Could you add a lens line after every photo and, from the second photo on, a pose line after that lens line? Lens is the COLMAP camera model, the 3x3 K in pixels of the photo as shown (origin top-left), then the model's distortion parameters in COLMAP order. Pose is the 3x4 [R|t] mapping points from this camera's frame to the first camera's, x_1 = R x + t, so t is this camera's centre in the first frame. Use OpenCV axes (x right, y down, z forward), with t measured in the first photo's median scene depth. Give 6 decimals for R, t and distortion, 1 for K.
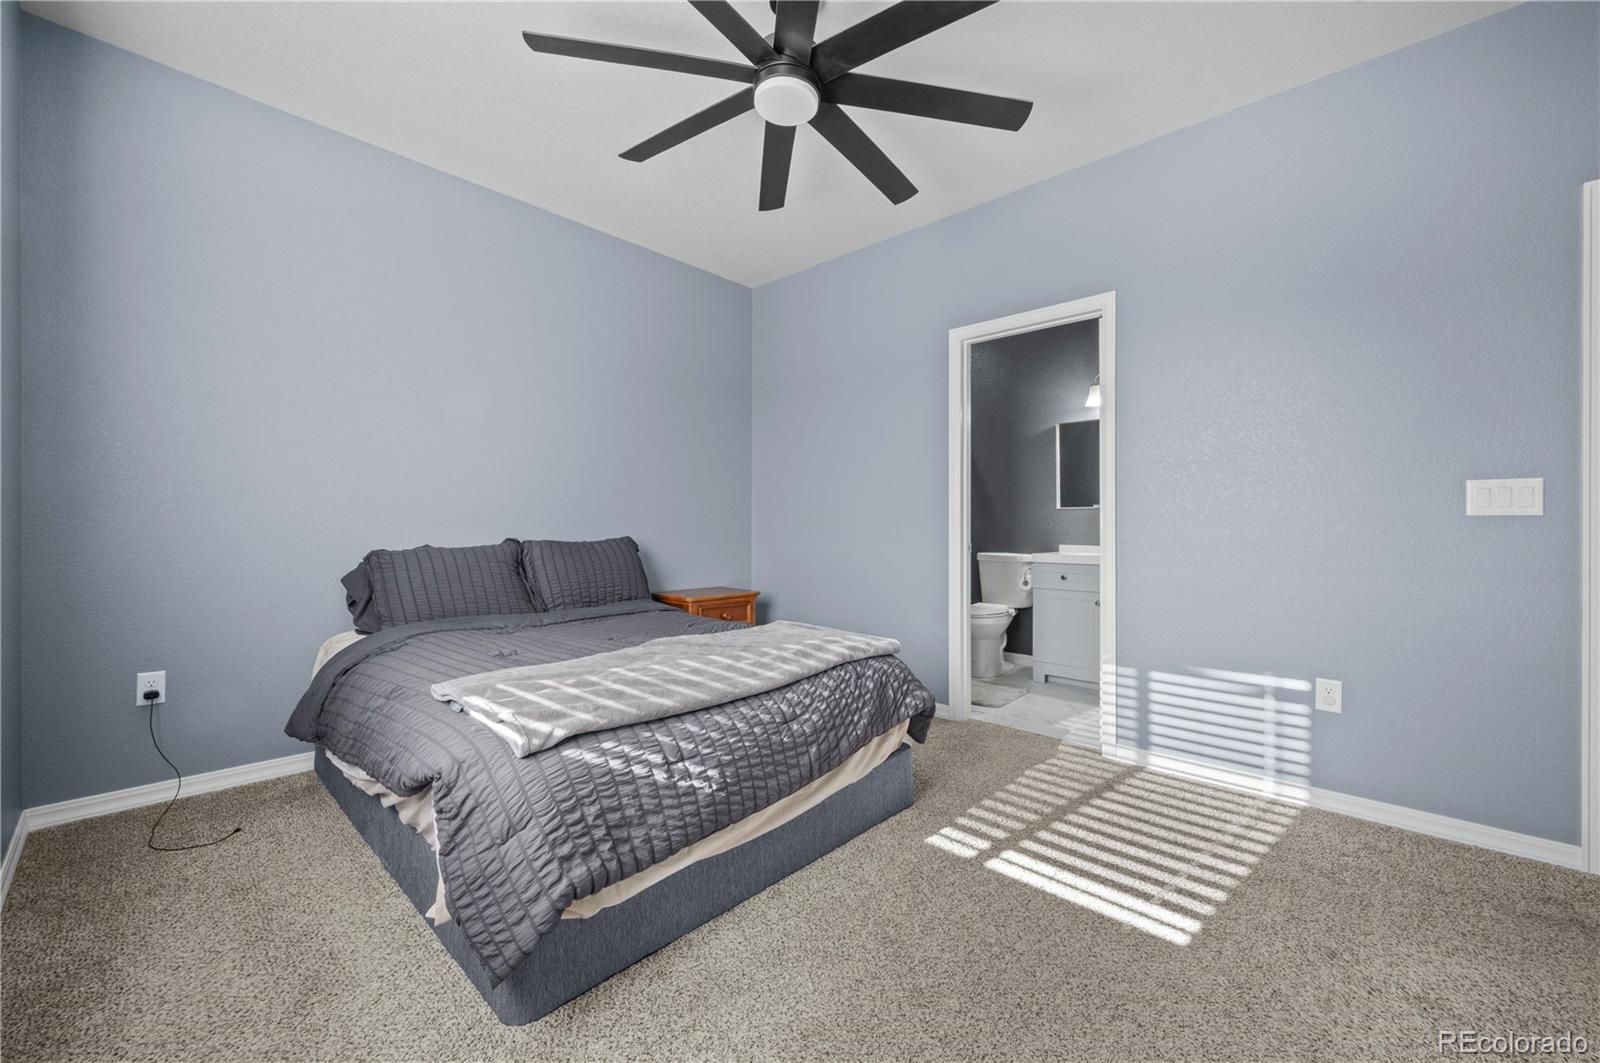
lens RADIAL K [[637.5, 0, 790.0], [0, 637.5, 525.3], [0, 0, 1]] dist [0.003487, -0.001452]
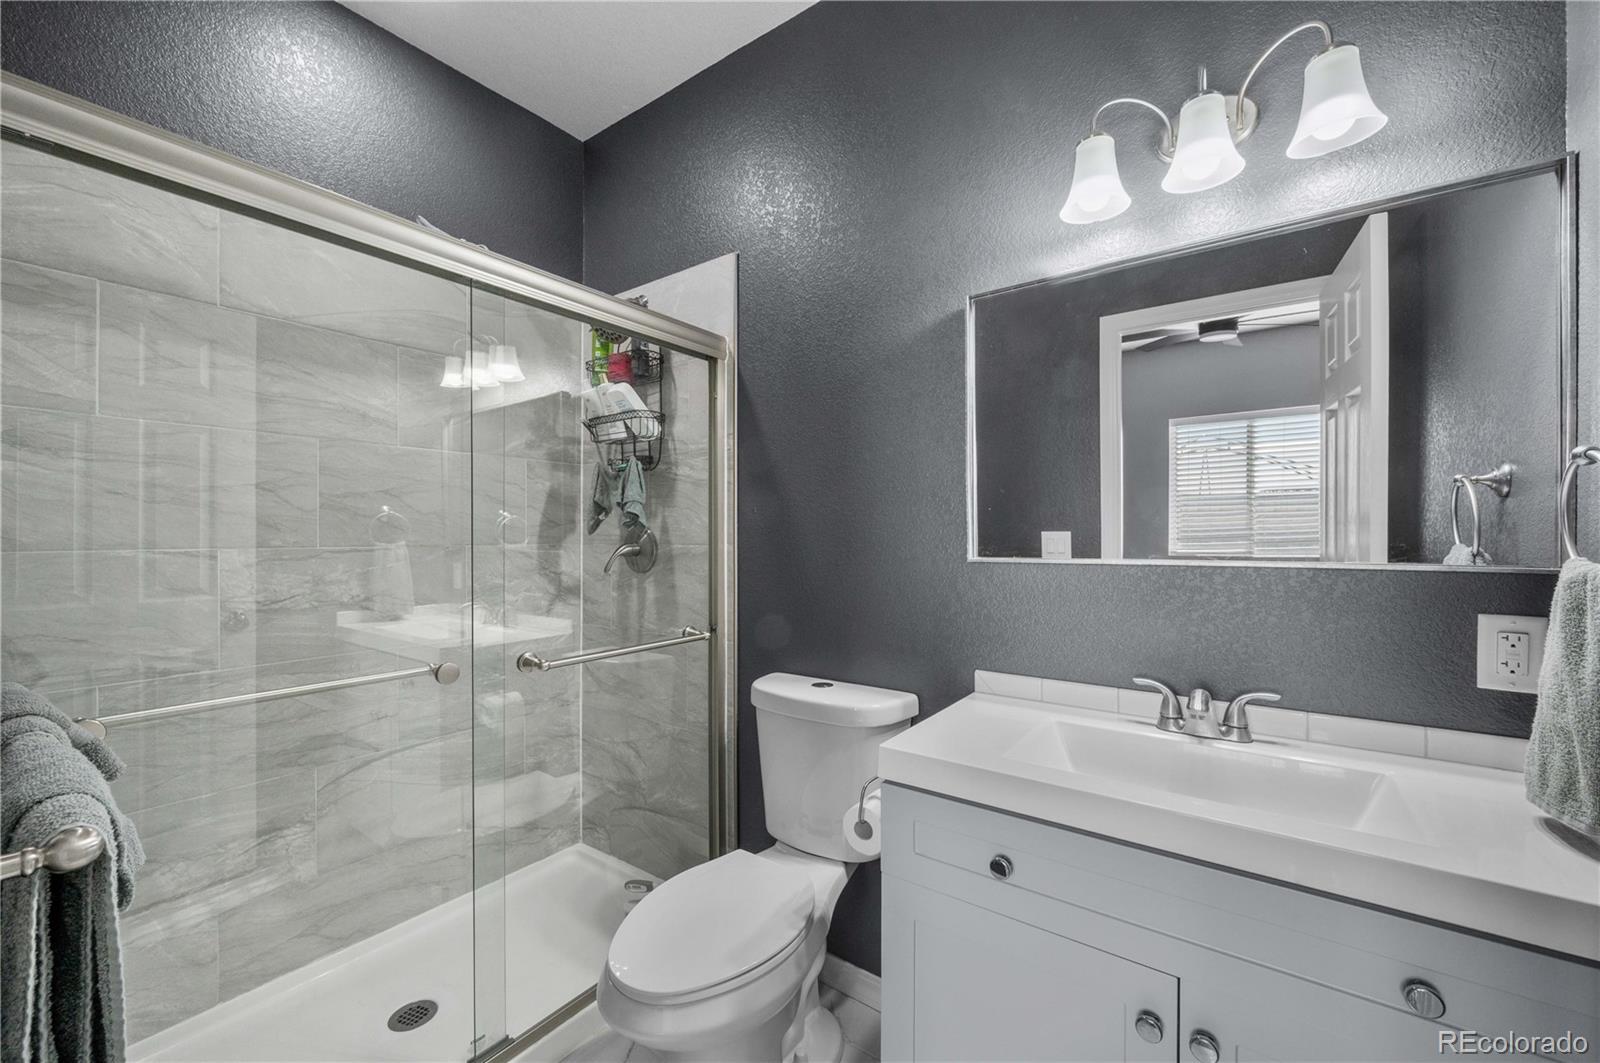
lens RADIAL K [[637.5, 0, 798.4], [0, 637.5, 533.8], [0, 0, 1]] dist [0.003487, -0.001452]
pose [[0.991212, 0.001340, 0.132272, 0.416113], [-0.000553, 0.999982, -0.005991, -0.056270], [-0.132278, 0.005865, 0.991195, 0.989165]]
